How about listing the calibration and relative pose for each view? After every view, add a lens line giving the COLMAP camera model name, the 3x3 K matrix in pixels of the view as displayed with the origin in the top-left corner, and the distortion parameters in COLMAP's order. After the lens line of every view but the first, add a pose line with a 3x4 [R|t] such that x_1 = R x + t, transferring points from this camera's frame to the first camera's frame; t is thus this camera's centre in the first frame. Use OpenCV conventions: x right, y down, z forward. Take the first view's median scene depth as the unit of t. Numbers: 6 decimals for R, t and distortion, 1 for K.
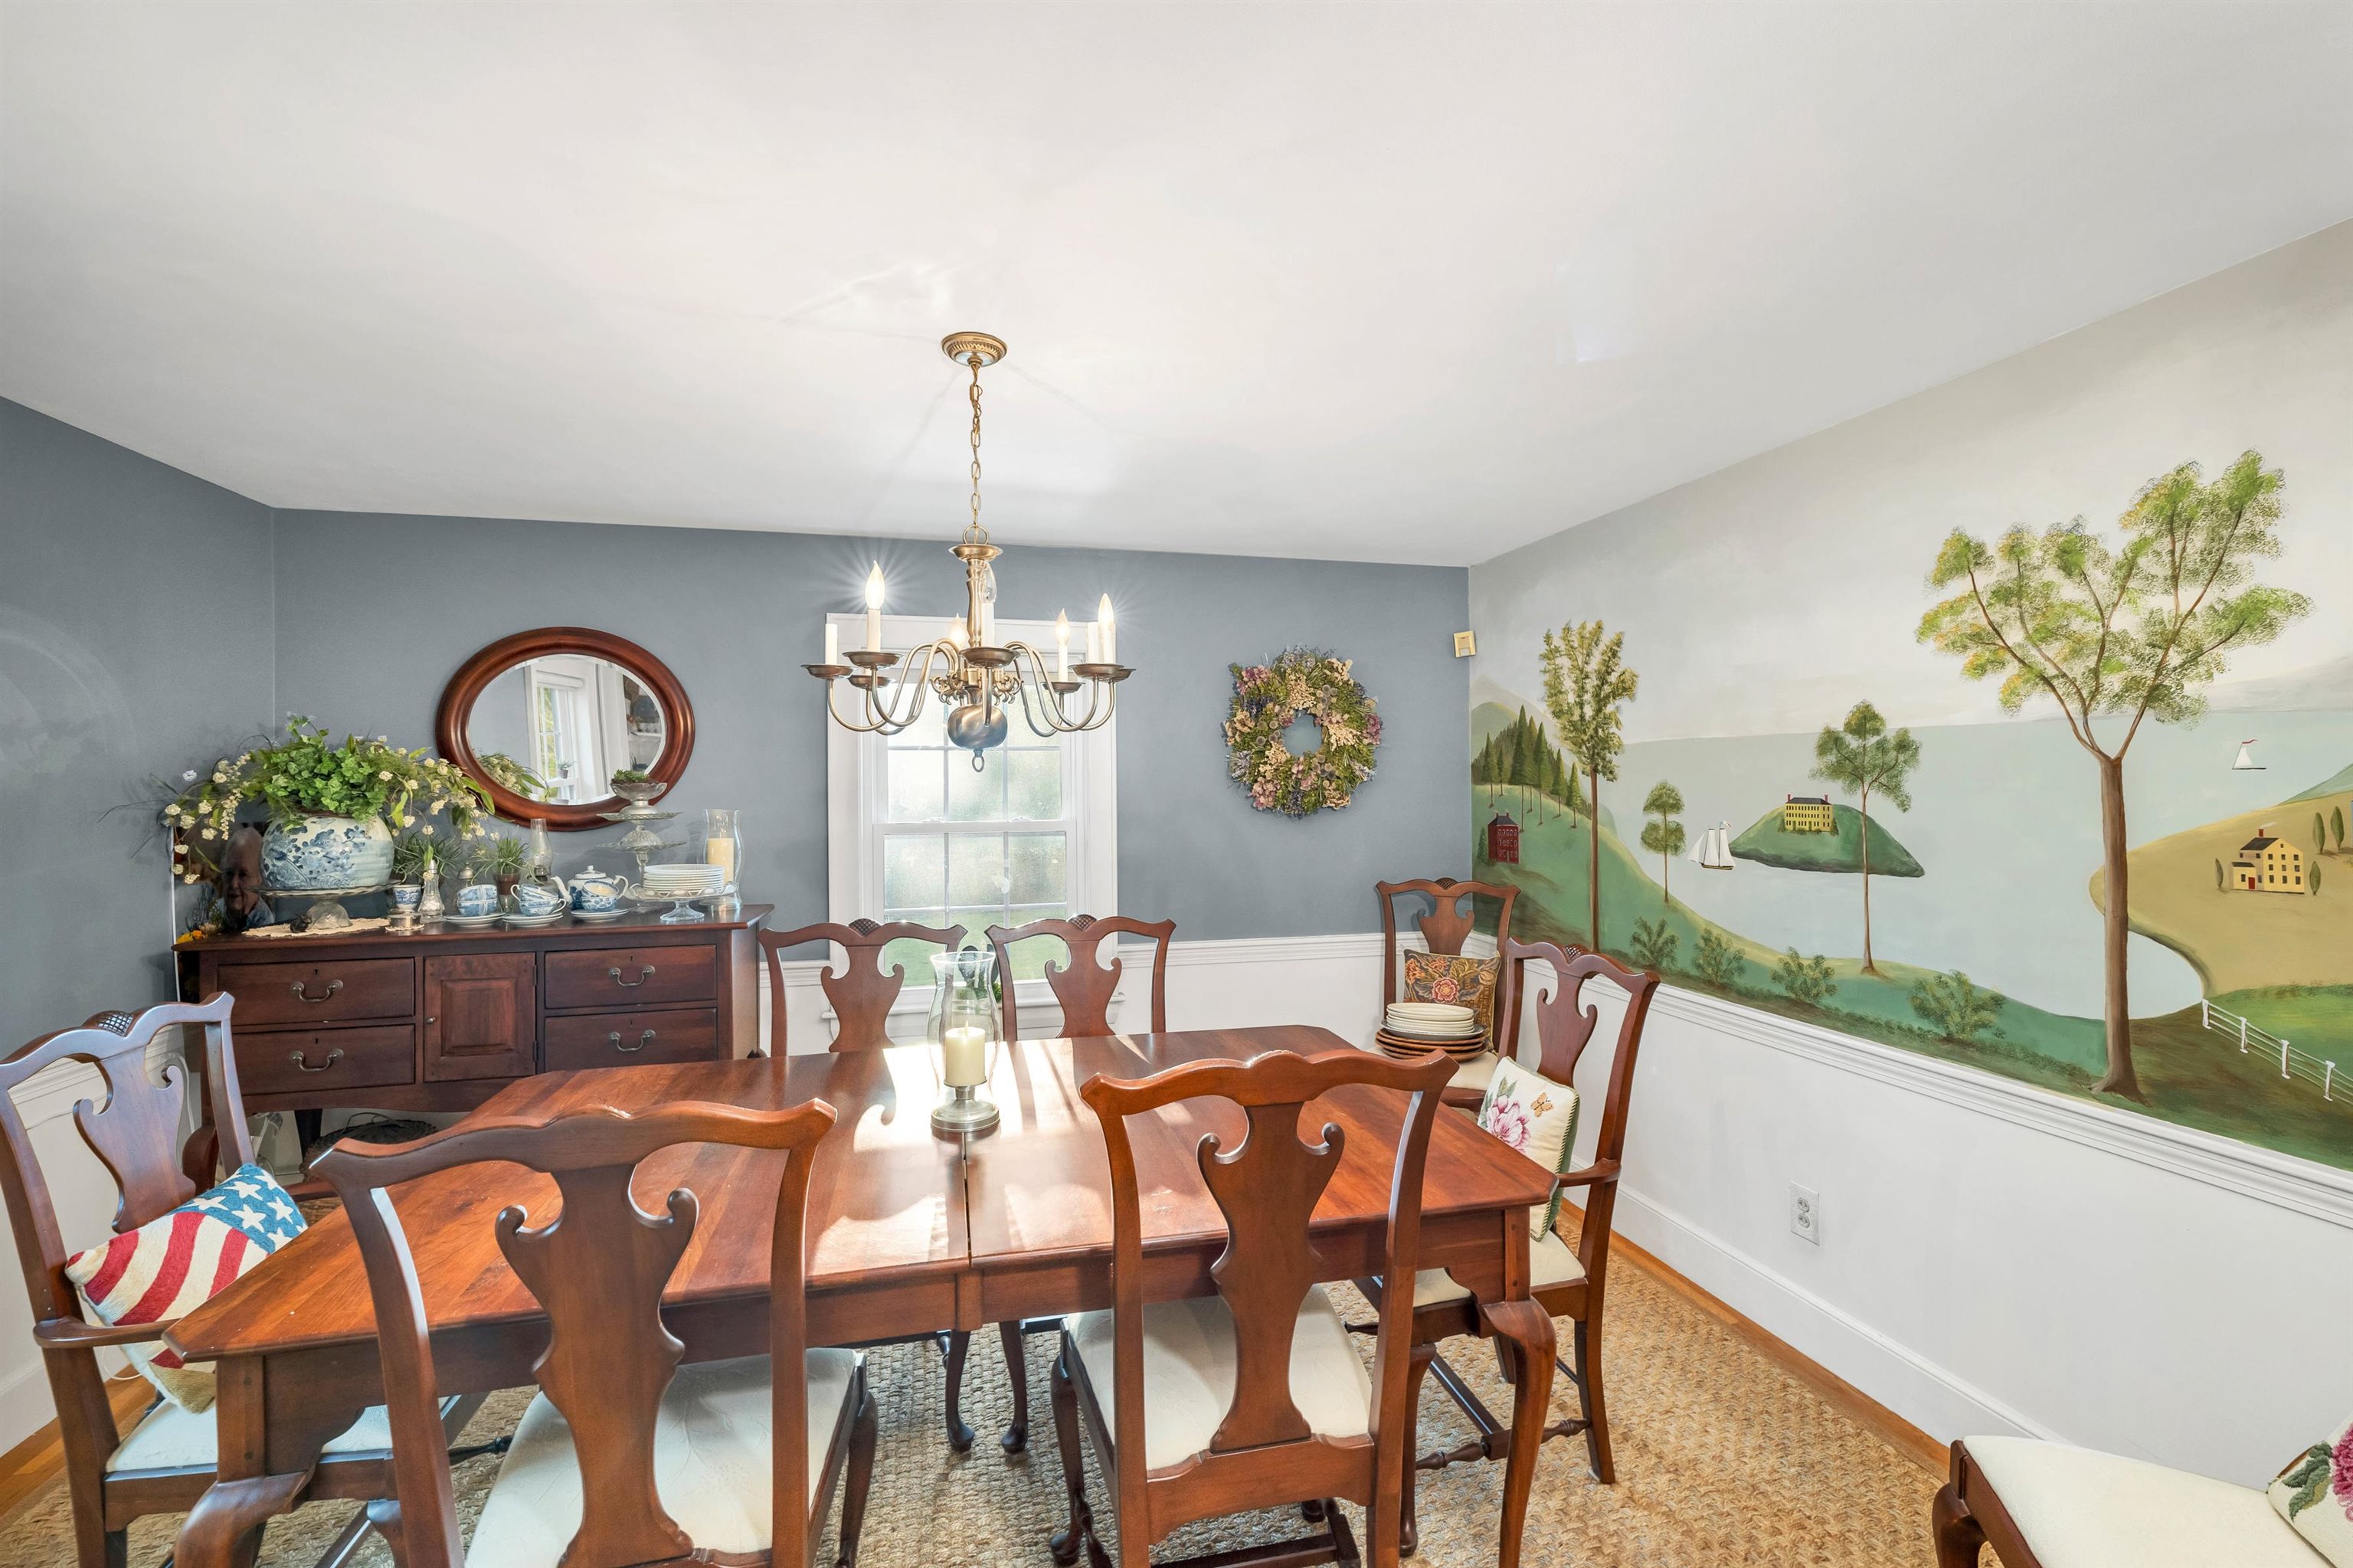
lens RADIAL K [[995.4, 0, 1214.0], [0, 995.4, 782.3], [0, 0, 1]] dist [0.001672, 0.000257]
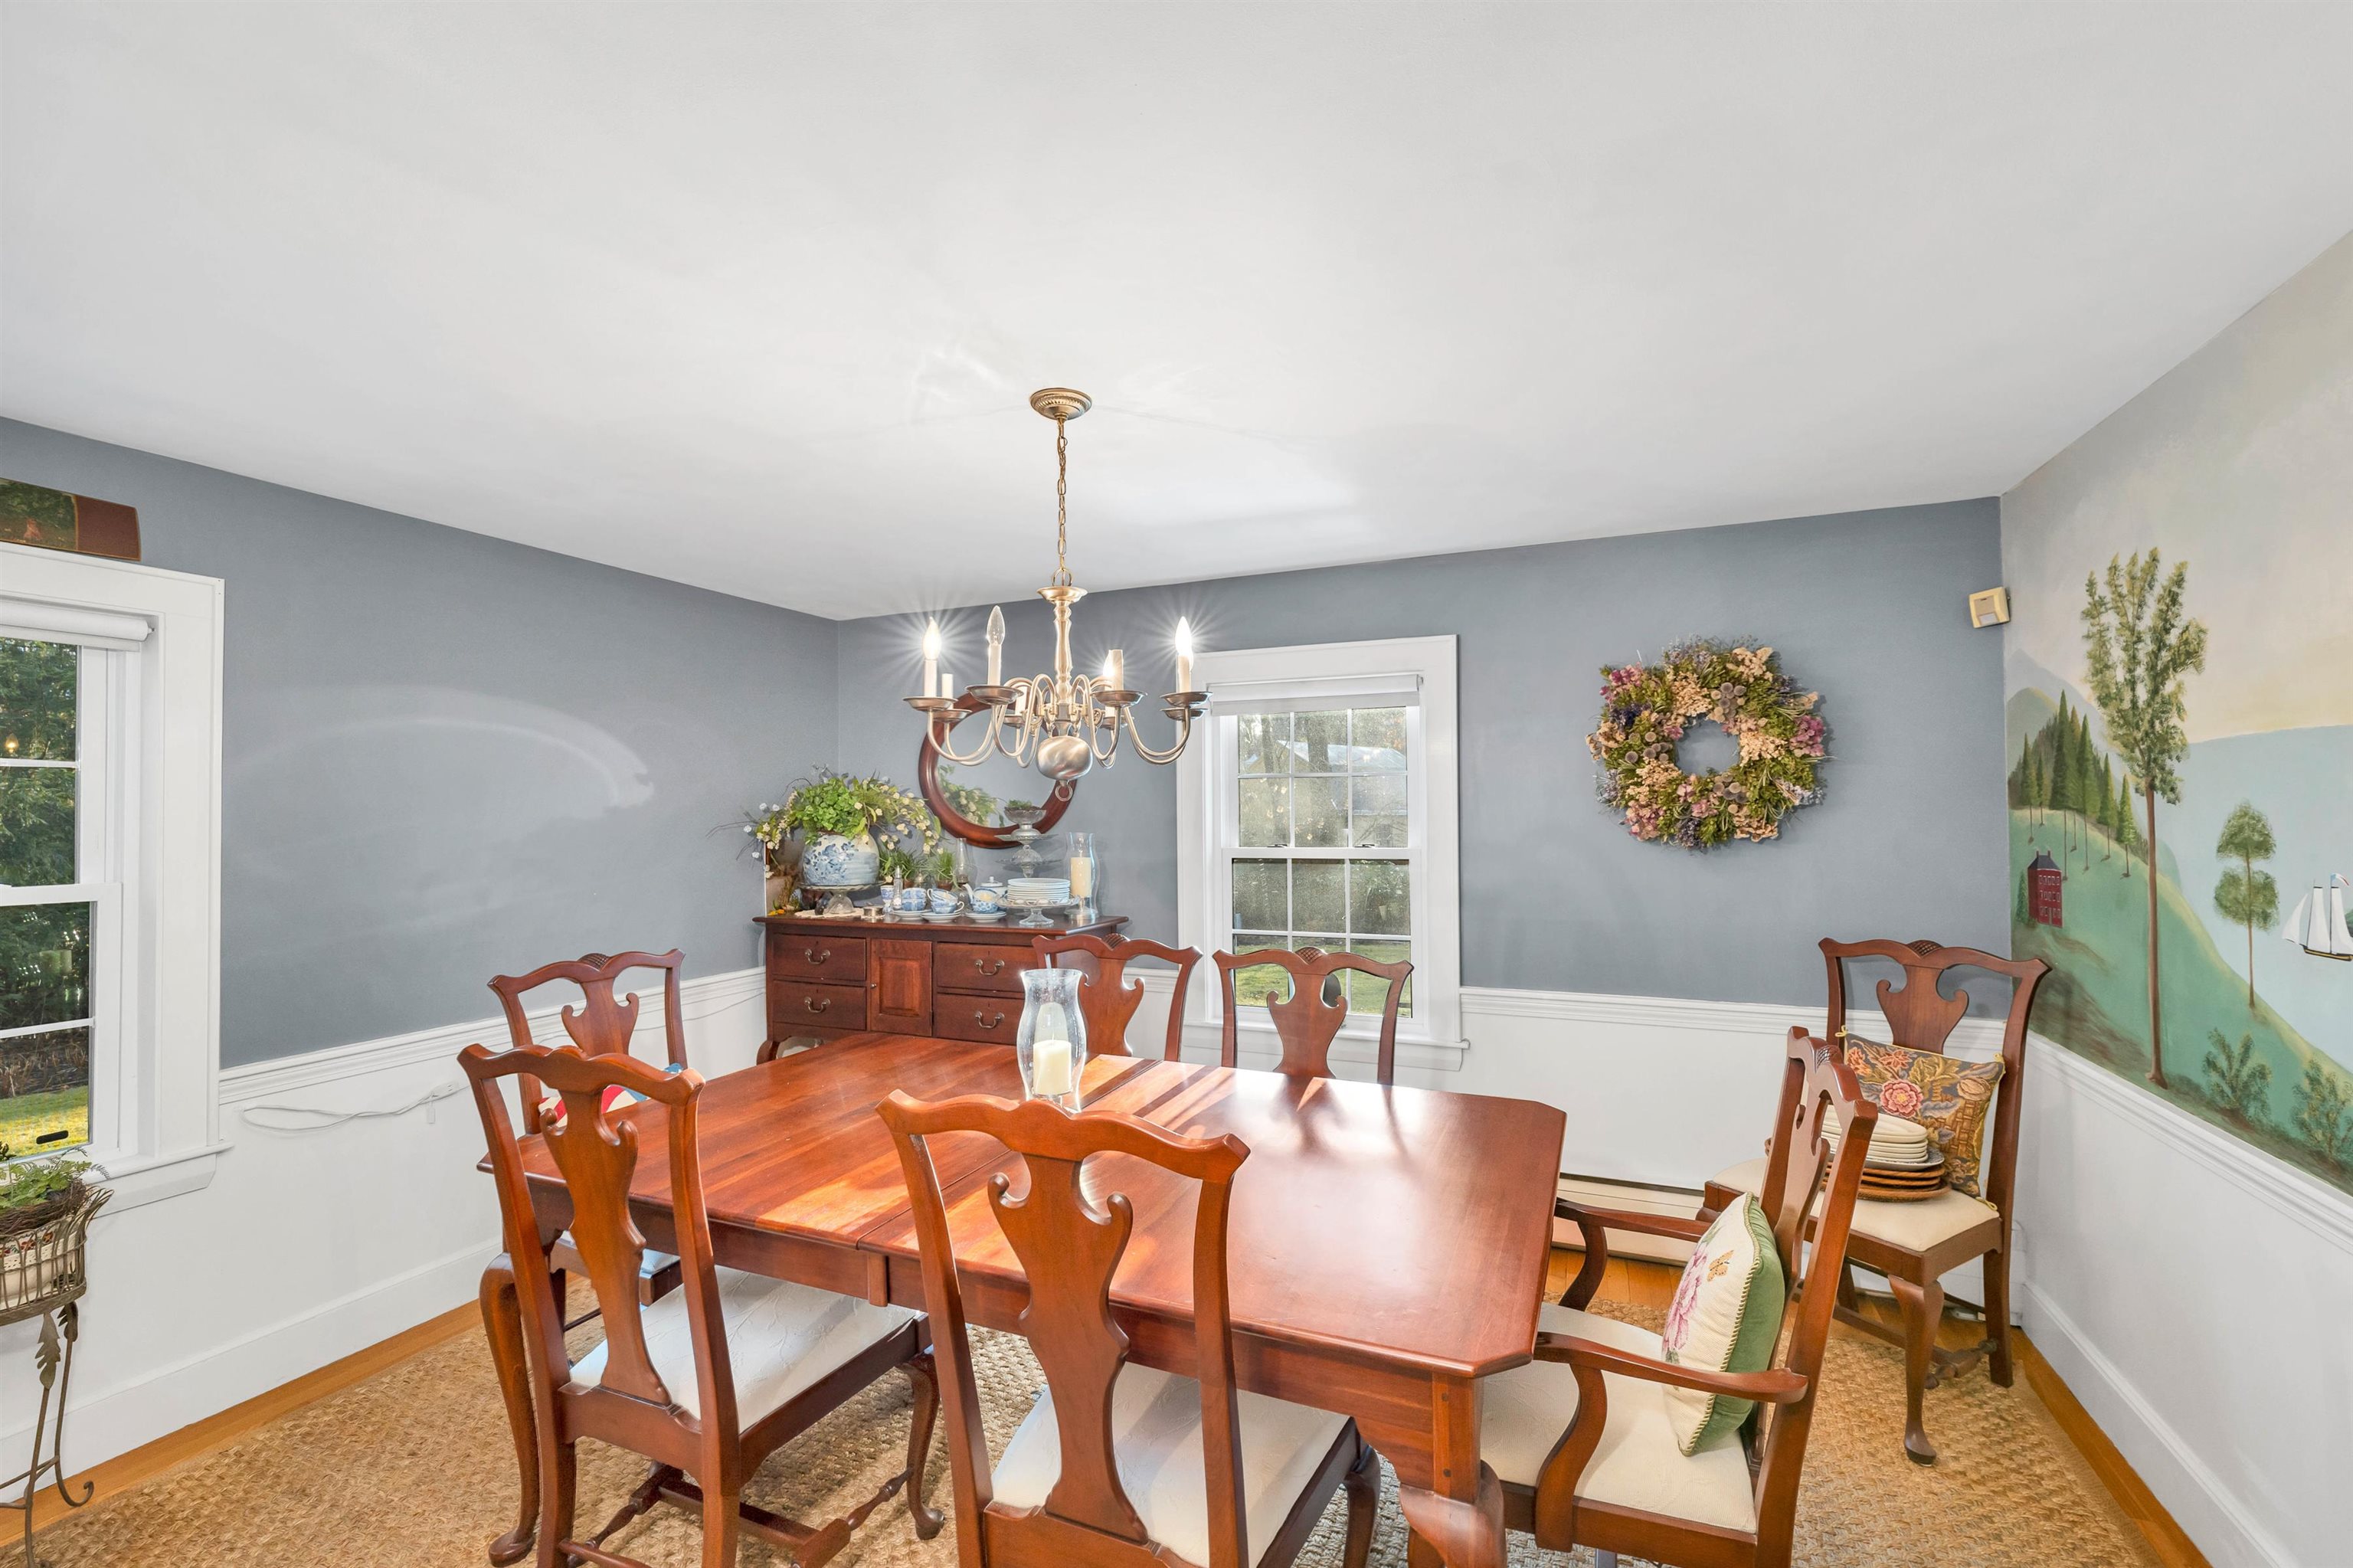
lens RADIAL K [[995.4, 0, 1186.8], [0, 995.4, 799.8], [0, 0, 1]] dist [0.001672, 0.000257]
pose [[0.796871, -0.008665, -0.604087, 0.280169], [0.004351, 0.999954, -0.008603, -0.000825], [0.604133, 0.004227, 0.796872, 0.129072]]
